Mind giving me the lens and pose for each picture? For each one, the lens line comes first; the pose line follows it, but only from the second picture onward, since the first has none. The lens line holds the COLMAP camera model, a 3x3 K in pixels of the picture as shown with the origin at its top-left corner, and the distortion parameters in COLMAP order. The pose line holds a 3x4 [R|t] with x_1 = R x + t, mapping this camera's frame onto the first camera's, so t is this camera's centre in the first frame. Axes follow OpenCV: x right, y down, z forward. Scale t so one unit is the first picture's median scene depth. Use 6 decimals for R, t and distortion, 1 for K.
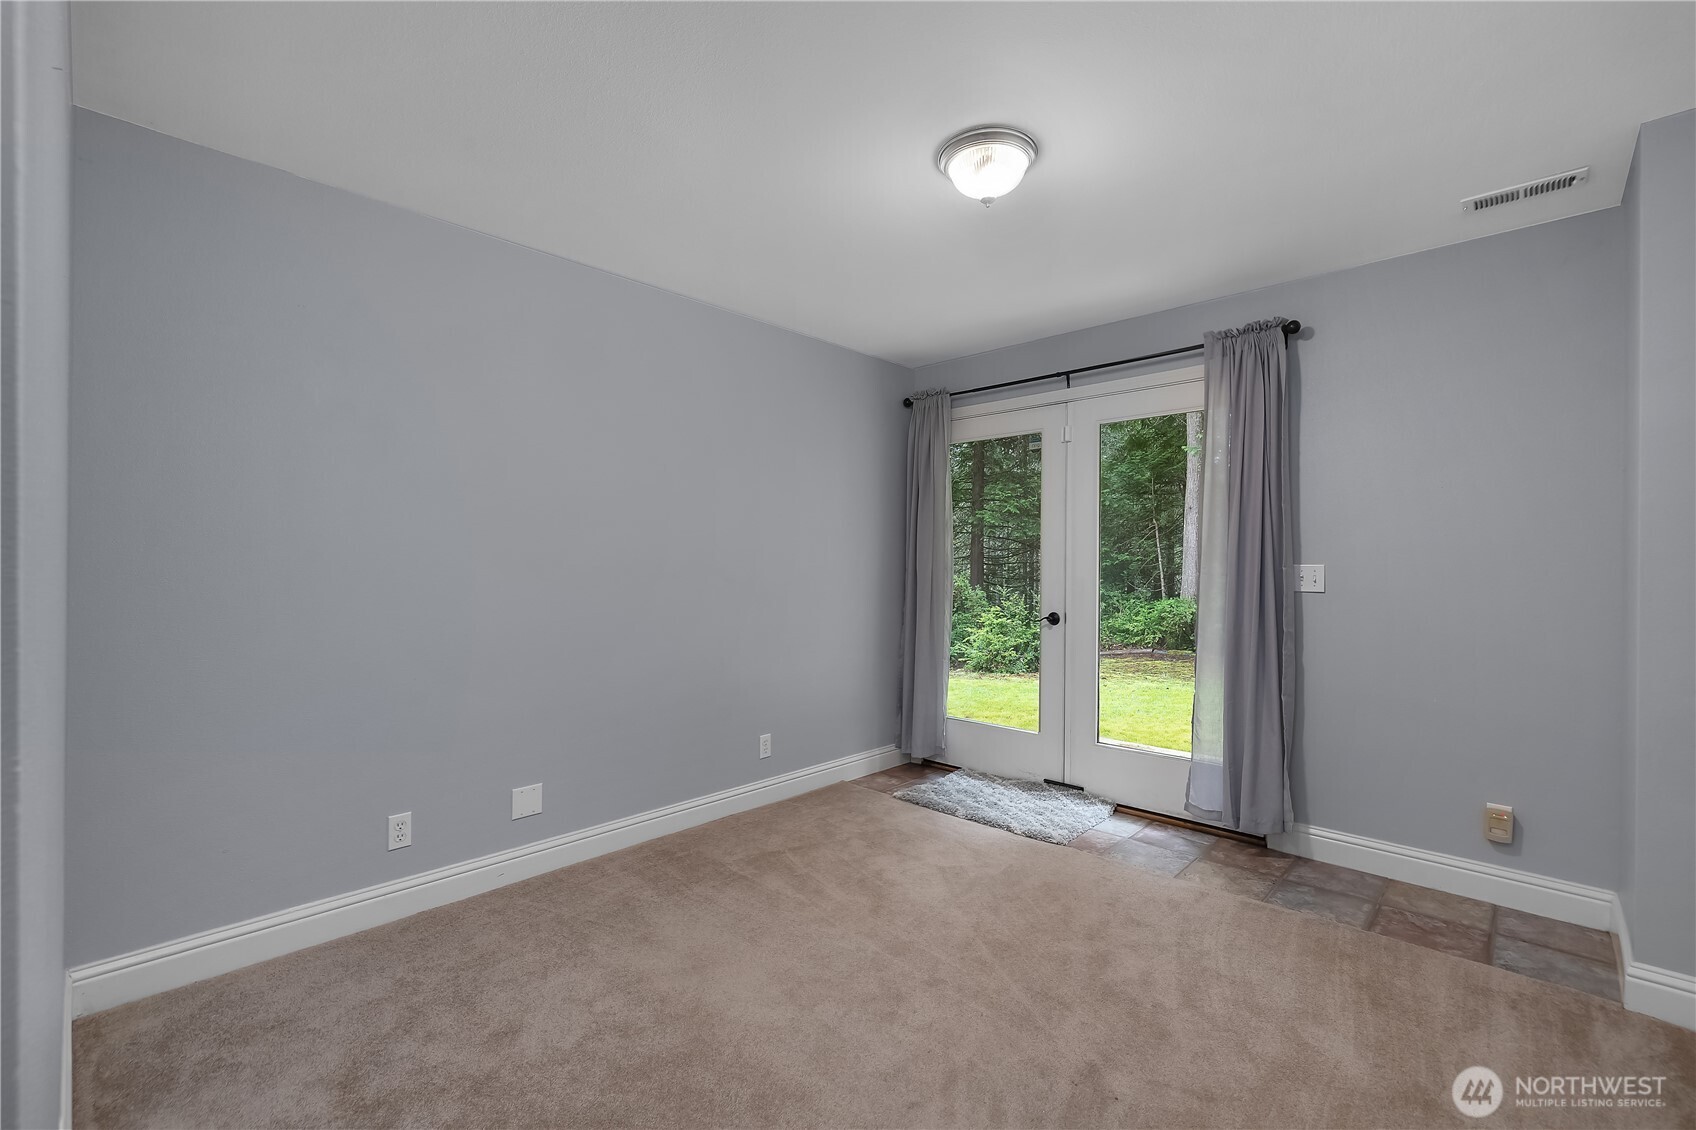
lens RADIAL K [[722.9, 0, 852.5], [0, 722.9, 564.2], [0, 0, 1]] dist [0.002762, 0.000082]
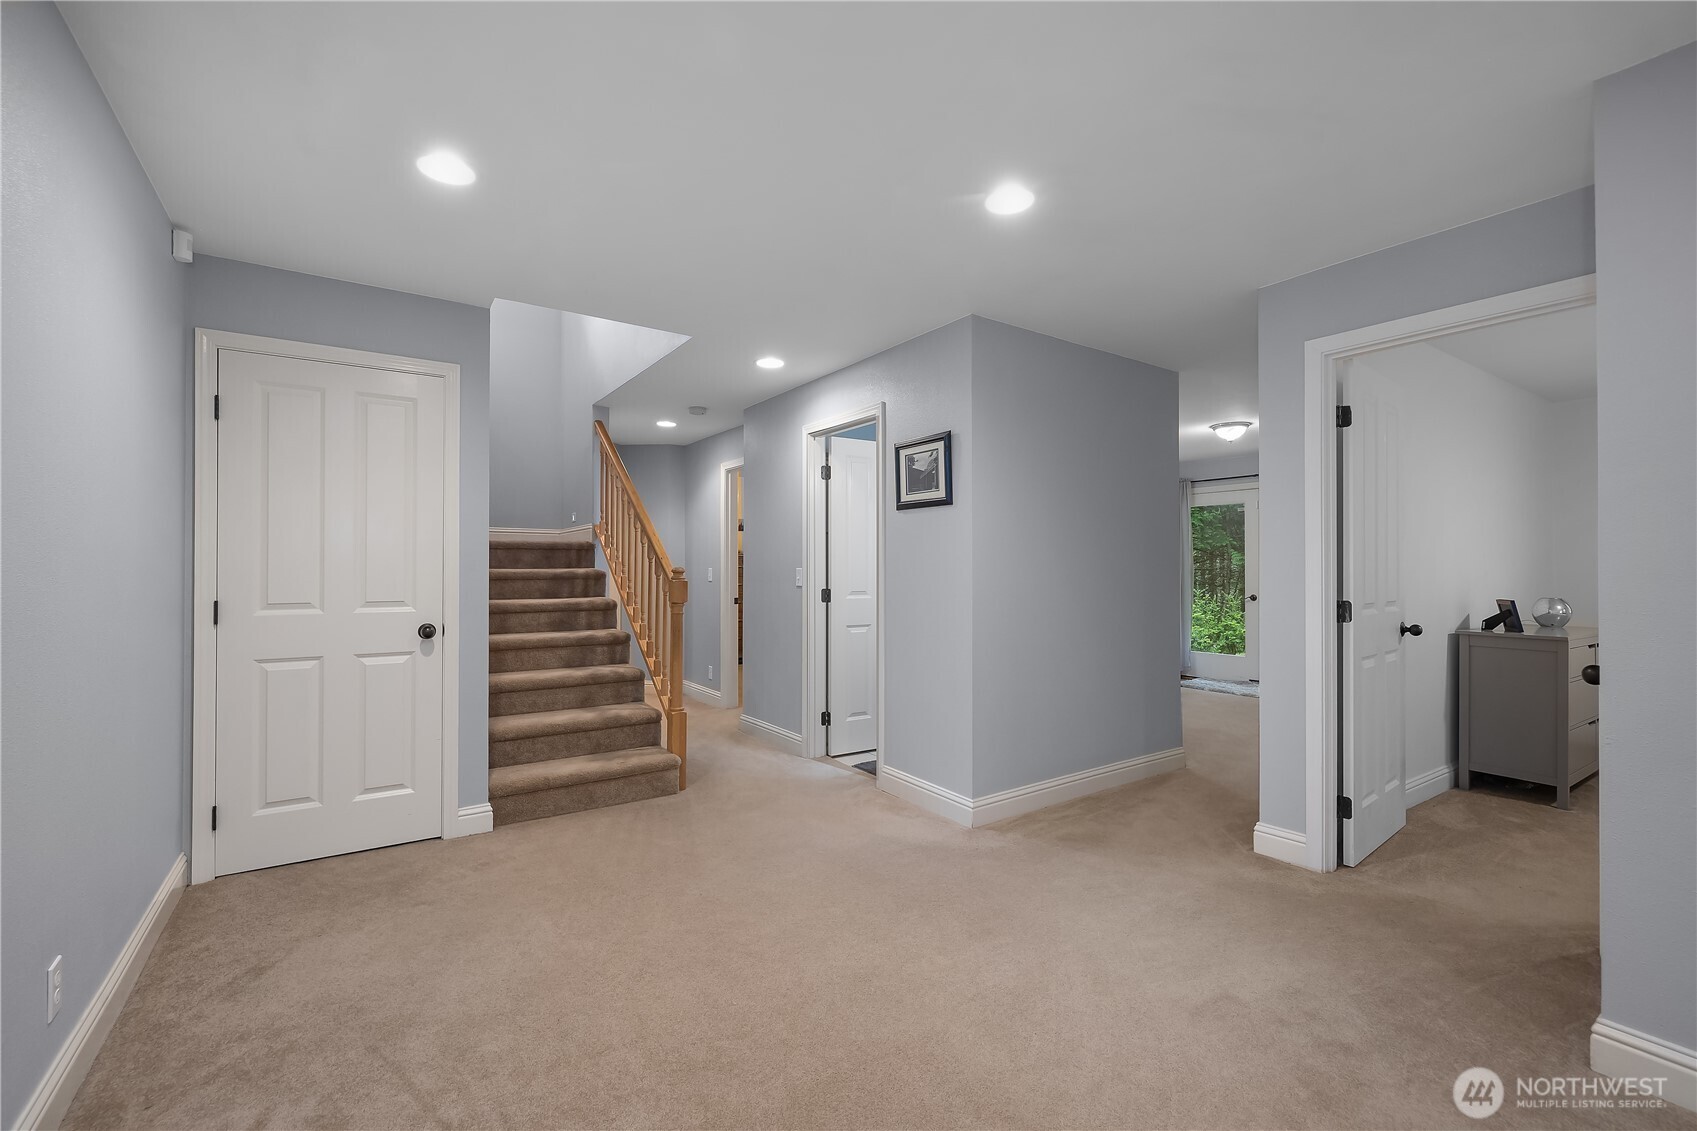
lens RADIAL K [[723.3, 0, 842.3], [0, 723.3, 567.5], [0, 0, 1]] dist [0.002762, 0.000082]
pose [[0.975620, 0.000783, -0.219466, -0.129466], [-0.001657, 0.999991, -0.003800, -0.000890], [0.219461, 0.004071, 0.975613, -0.401181]]
